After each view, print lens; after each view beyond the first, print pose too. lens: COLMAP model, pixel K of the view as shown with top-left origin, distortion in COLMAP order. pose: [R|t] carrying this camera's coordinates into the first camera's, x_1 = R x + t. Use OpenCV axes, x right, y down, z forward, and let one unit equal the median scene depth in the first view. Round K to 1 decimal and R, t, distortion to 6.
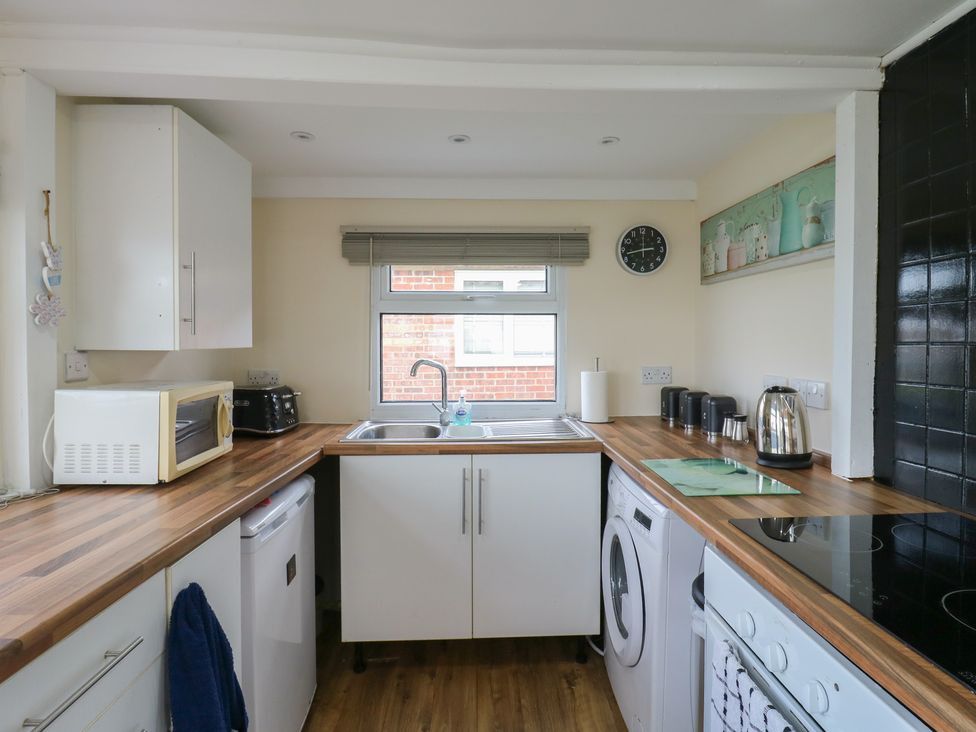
lens RADIAL K [[513.4, 0, 497.7], [0, 513.4, 353.9], [0, 0, 1]] dist [0.003846, -0.014403]
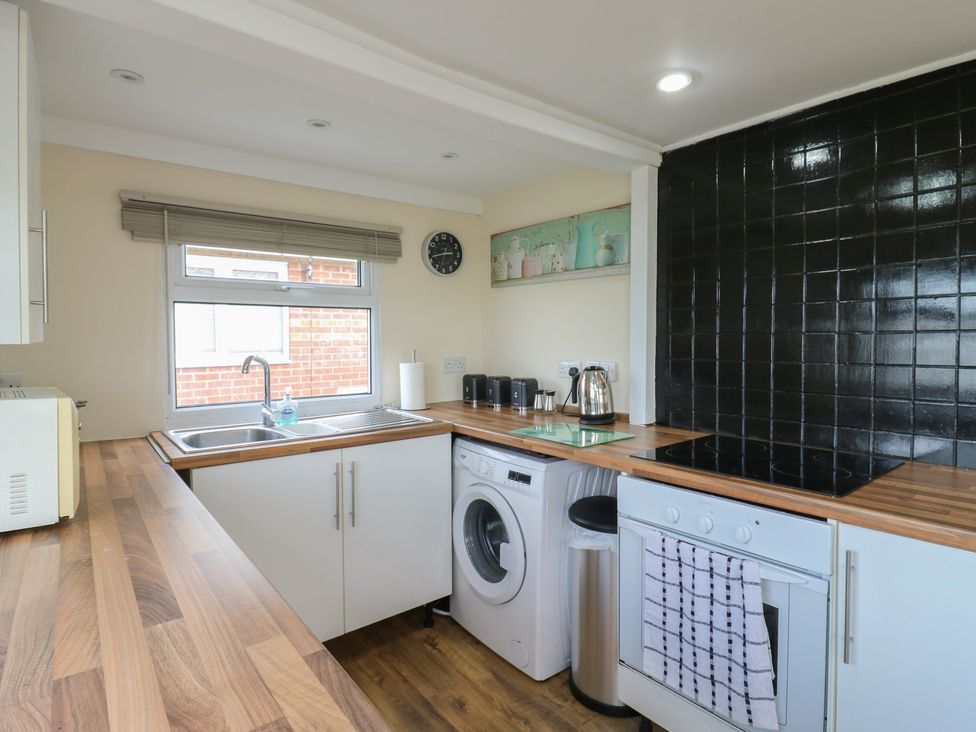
lens RADIAL K [[513.4, 0, 497.7], [0, 513.4, 353.9], [0, 0, 1]] dist [0.003846, -0.014403]
pose [[0.816274, -0.021677, 0.577258, -0.328871], [0.018643, 0.999764, 0.011181, 0.007627], [-0.577364, 0.001635, 0.816485, 0.017533]]
